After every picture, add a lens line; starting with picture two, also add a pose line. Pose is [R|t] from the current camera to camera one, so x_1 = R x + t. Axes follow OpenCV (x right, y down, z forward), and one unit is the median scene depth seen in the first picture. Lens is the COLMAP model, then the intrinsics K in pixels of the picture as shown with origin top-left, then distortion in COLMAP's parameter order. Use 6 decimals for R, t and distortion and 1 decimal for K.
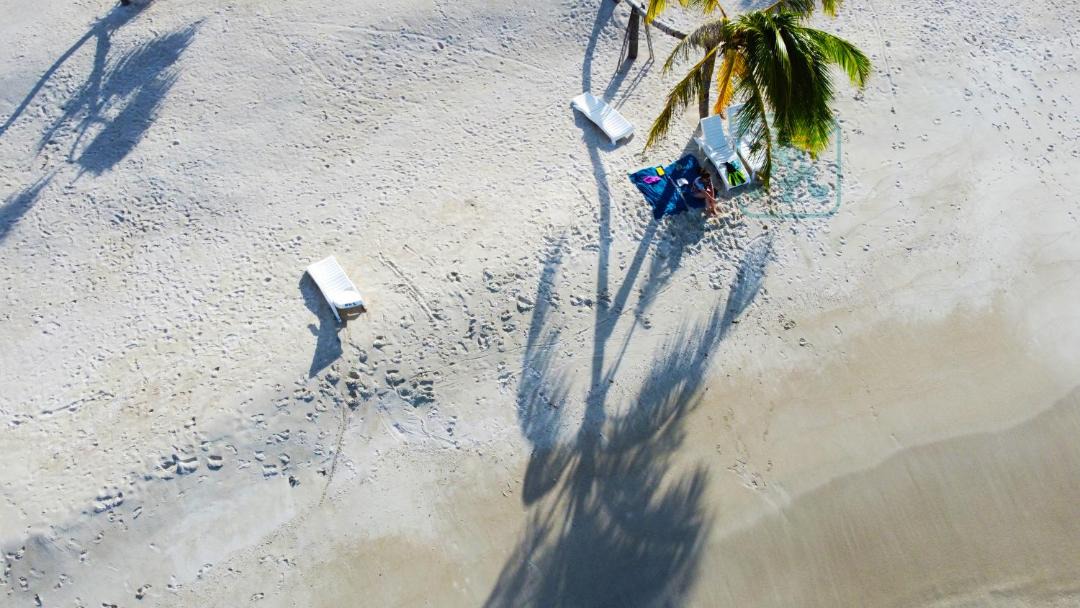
lens RADIAL K [[805.3, 0, 540.7], [0, 805.3, 304.0], [0, 0, 1]] dist [0.008081, -0.009022]
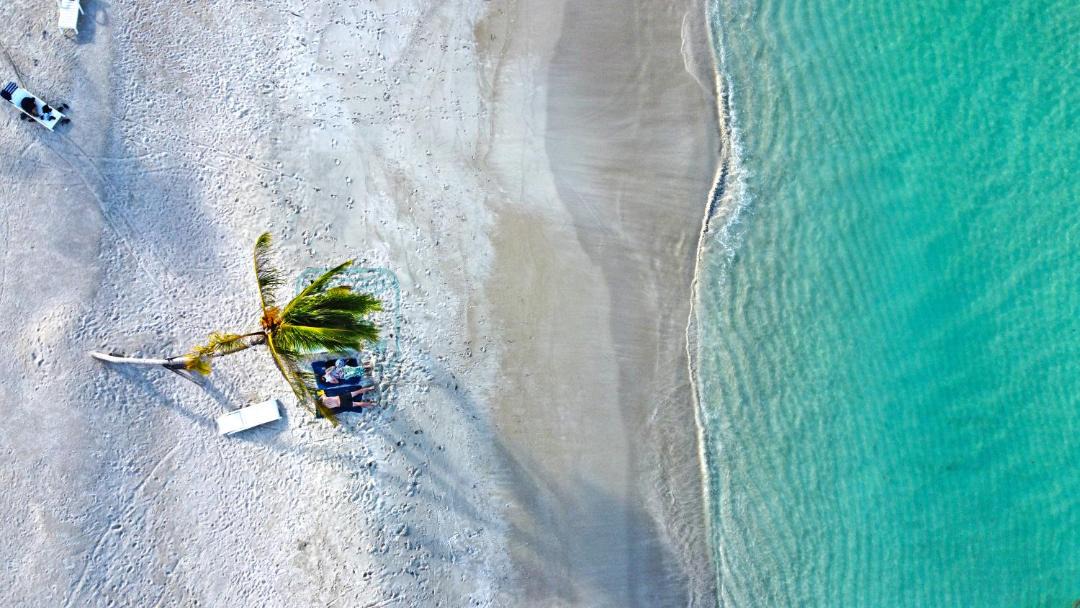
lens RADIAL K [[805.3, 0, 540.5], [0, 805.3, 304.2], [0, 0, 1]] dist [0.008081, -0.009022]
pose [[0.285315, -0.948745, 0.135938, 0.213147], [0.800684, 0.313901, 0.510266, -0.597536], [-0.526783, -0.036743, 0.849205, -0.286856]]
